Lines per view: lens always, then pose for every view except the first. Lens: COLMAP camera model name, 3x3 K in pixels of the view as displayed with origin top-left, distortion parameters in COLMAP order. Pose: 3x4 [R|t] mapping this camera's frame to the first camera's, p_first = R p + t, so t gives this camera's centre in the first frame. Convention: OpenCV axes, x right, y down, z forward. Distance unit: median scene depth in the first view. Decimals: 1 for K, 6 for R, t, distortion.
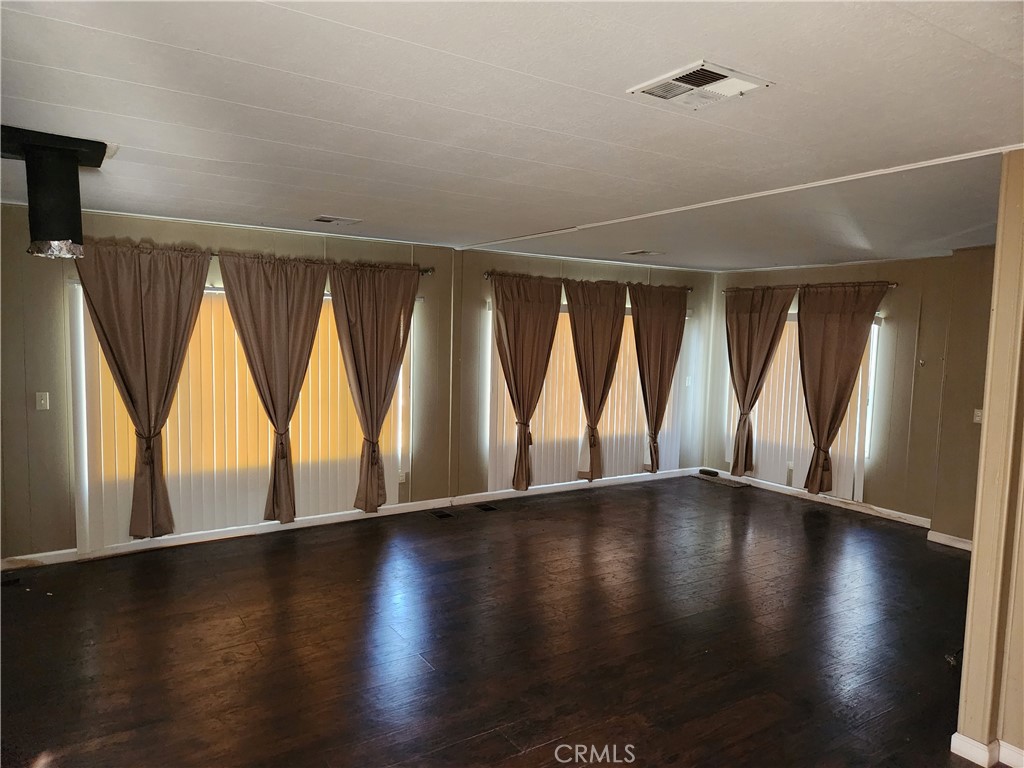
lens RADIAL K [[694.6, 0, 512.0], [0, 694.6, 384.0], [0, 0, 1]] dist [0.081121, -0.081534]
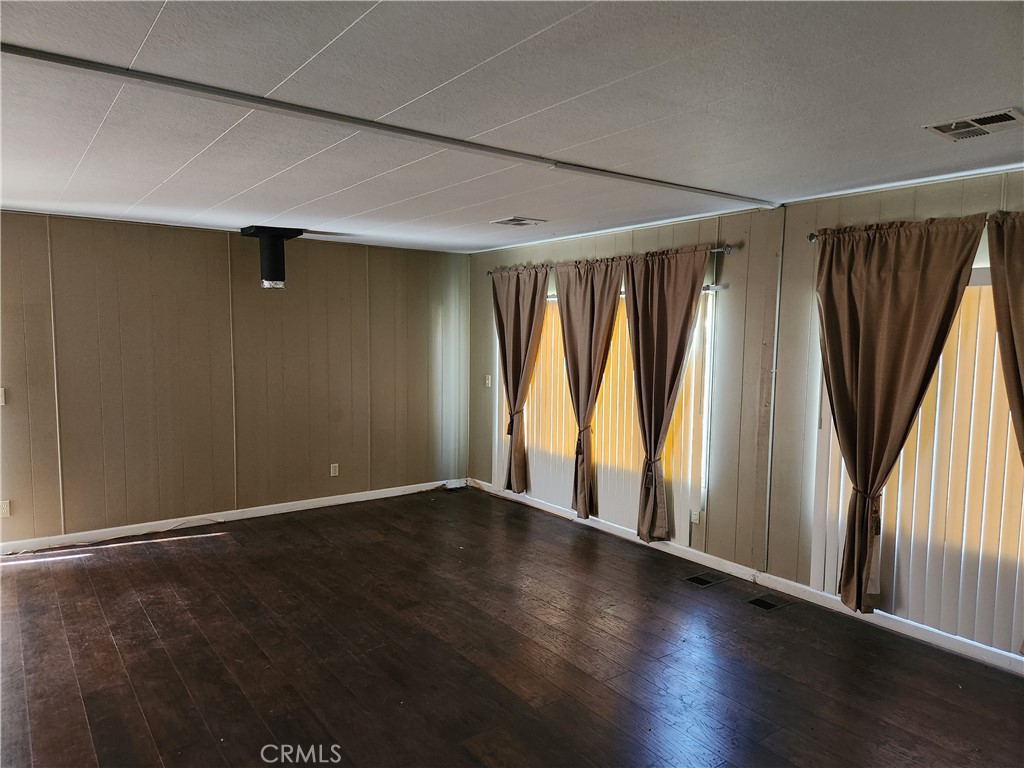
lens RADIAL K [[694.6, 0, 512.0], [0, 694.6, 384.0], [0, 0, 1]] dist [0.081121, -0.081534]
pose [[0.032106, 0.062708, -0.997515, 0.660803], [-0.073358, 0.995486, 0.060219, -0.050118], [0.996789, 0.071242, 0.036561, 0.809057]]
